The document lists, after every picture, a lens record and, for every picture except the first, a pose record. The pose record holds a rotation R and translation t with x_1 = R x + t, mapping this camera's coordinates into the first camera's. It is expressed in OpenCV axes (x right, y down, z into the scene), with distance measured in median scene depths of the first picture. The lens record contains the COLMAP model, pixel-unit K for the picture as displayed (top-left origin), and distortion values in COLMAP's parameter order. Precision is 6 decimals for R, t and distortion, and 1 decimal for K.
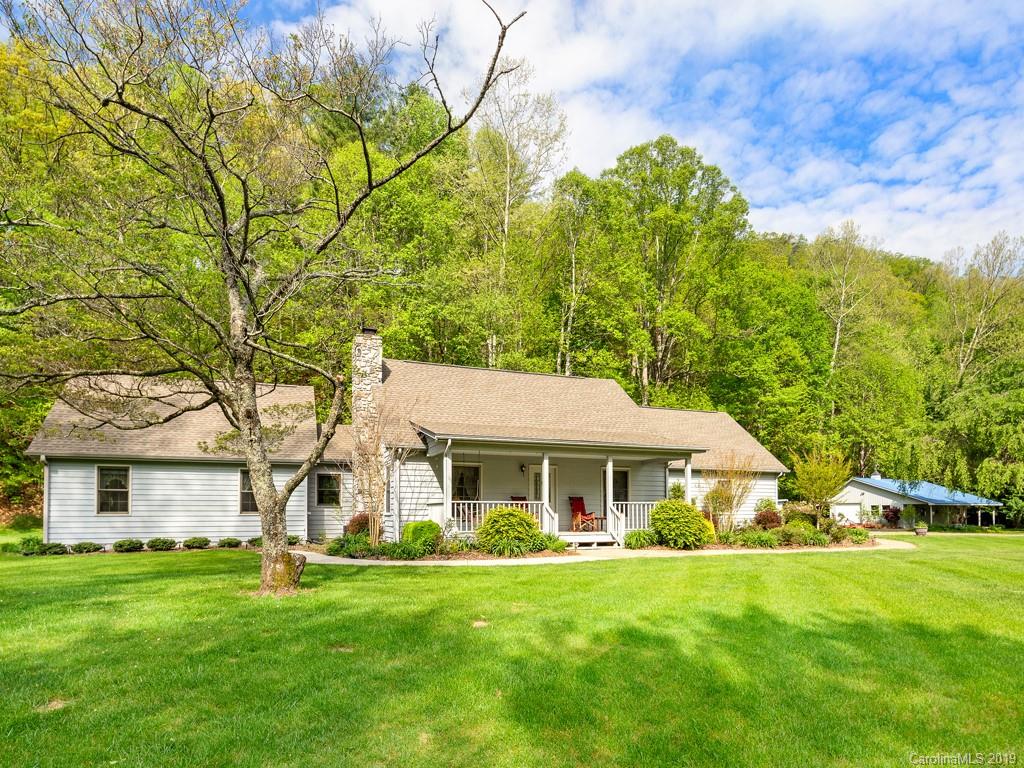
lens RADIAL K [[564.6, 0, 512.0], [0, 564.6, 384.0], [0, 0, 1]] dist [-0.021209, -0.001248]
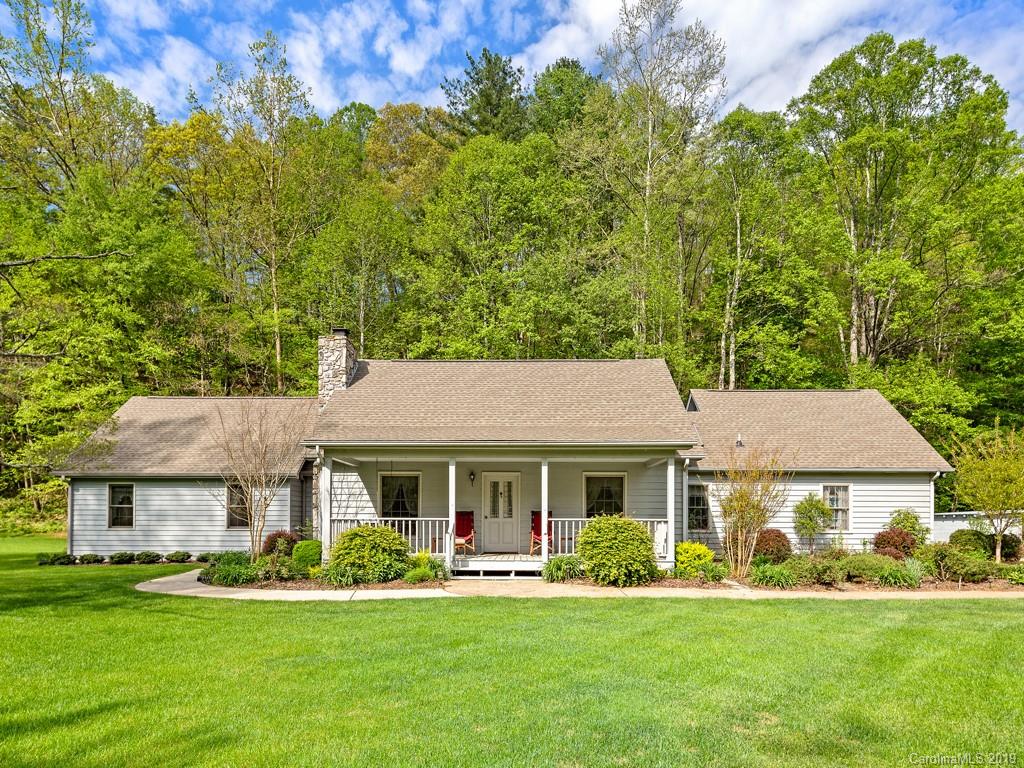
lens RADIAL K [[605.0, 0, 511.0], [0, 605.0, 397.8], [0, 0, 1]] dist [-0.018489, 0.002906]
pose [[0.919803, -0.073424, -0.385450, 0.433790], [0.079580, 0.996828, 0.000017, 0.041326], [0.384226, -0.030690, 0.922729, 0.223942]]
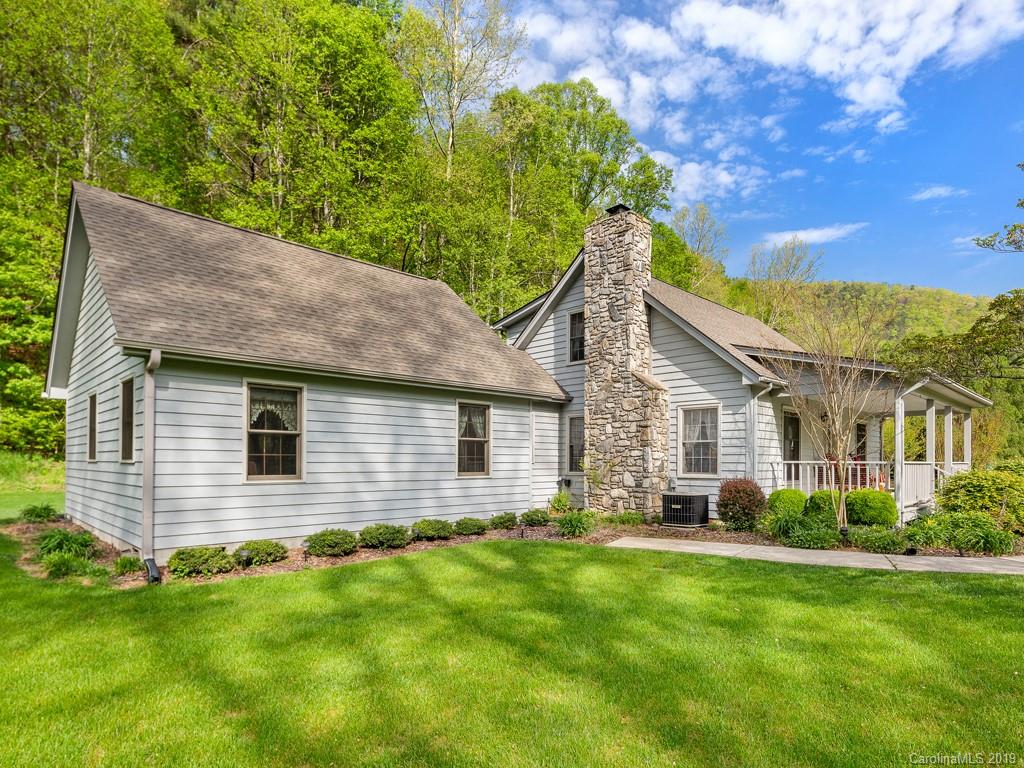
lens RADIAL K [[564.6, 0, 512.0], [0, 564.6, 384.0], [0, 0, 1]] dist [-0.021209, -0.001248]
pose [[0.929491, 0.064740, 0.363118, -0.692128], [-0.096309, 0.992922, 0.069500, 0.091678], [-0.356048, -0.099571, 0.929148, 0.456444]]
